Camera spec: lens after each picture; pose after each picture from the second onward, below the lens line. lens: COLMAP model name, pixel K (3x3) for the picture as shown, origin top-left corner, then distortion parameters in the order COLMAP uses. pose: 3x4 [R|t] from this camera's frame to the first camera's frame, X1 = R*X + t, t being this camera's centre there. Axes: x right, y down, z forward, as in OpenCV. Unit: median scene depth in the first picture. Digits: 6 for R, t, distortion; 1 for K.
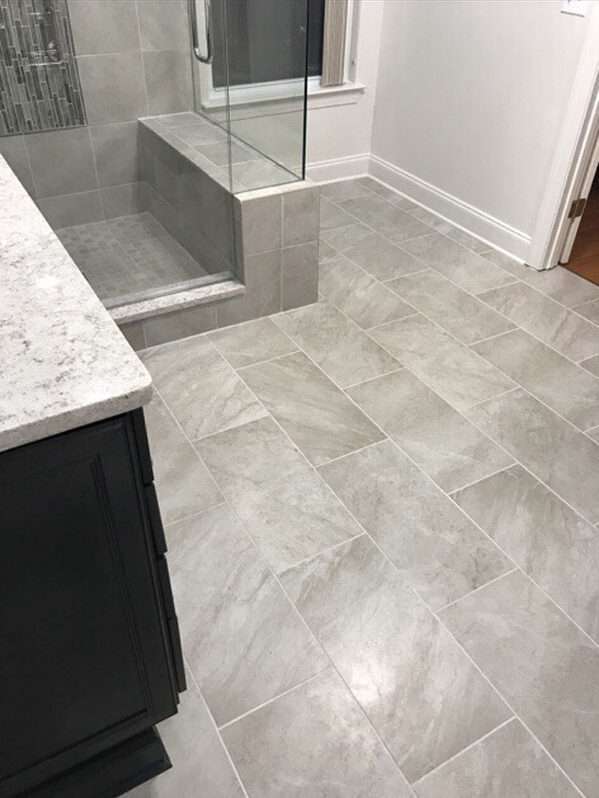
lens RADIAL K [[652.3, 0, 299.6], [0, 652.3, 397.6], [0, 0, 1]] dist [0.028545, -0.046817]
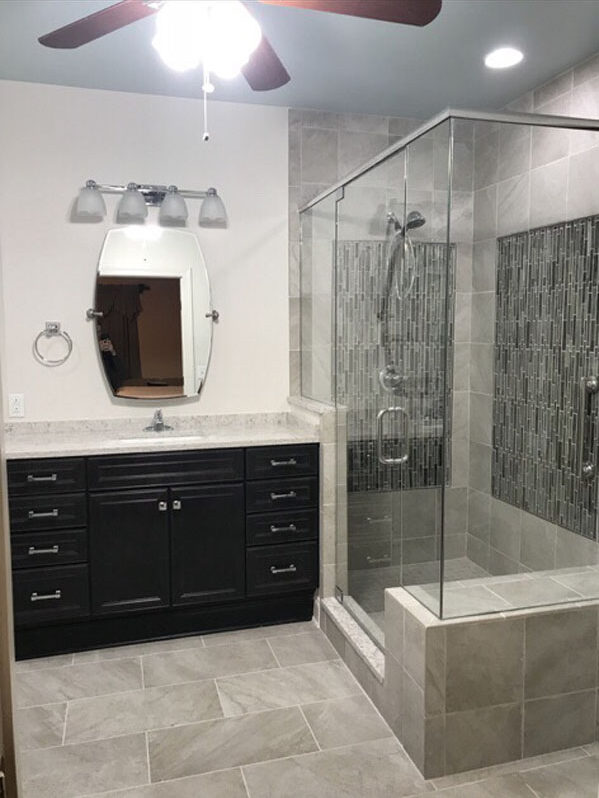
lens RADIAL K [[644.0, 0, 299.5], [0, 644.0, 399.0], [0, 0, 1]] dist [0.014971, -0.001373]
pose [[-0.240069, 0.080799, -0.967387, 0.781503], [-0.604666, 0.767155, 0.214130, -0.580718], [0.759438, 0.636352, -0.135314, 0.739418]]
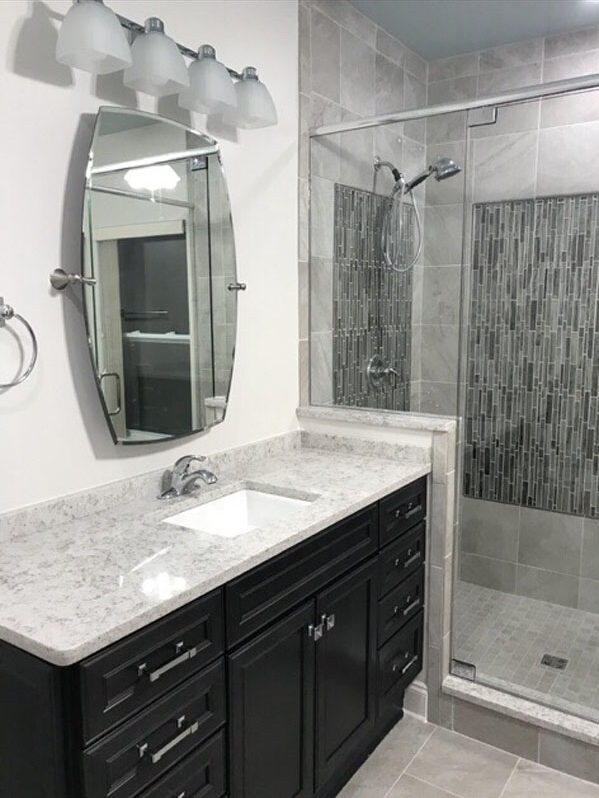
lens RADIAL K [[652.6, 0, 298.8], [0, 652.6, 401.9], [0, 0, 1]] dist [0.006218, 0.001415]
pose [[0.434233, 0.110503, -0.893997, 0.319445], [-0.550588, 0.818042, -0.166317, -0.137823], [0.712948, 0.564444, 0.416063, 0.147318]]
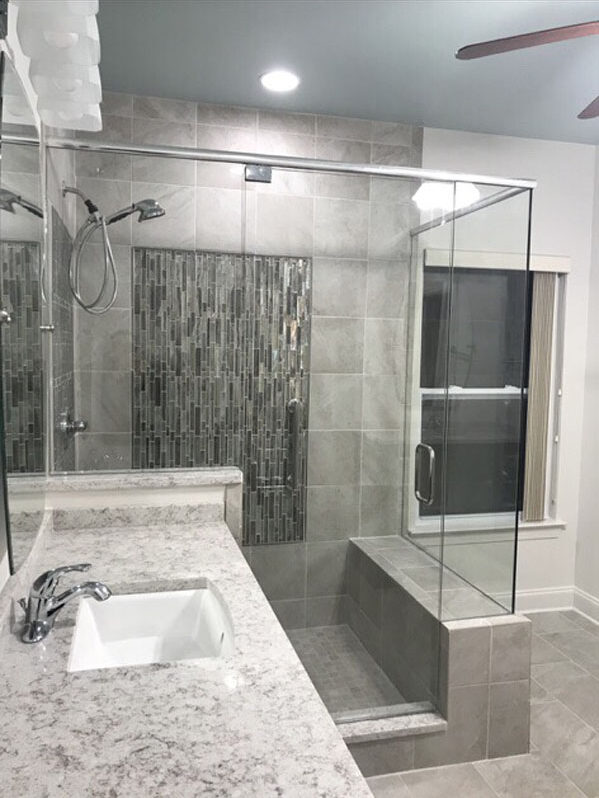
lens RADIAL K [[652.3, 0, 299.6], [0, 652.3, 397.6], [0, 0, 1]] dist [0.028545, -0.046817]
pose [[0.962596, 0.015821, -0.270479, -0.040200], [-0.165683, 0.824259, -0.541430, -0.012985], [0.214378, 0.565992, 0.796049, -0.036983]]
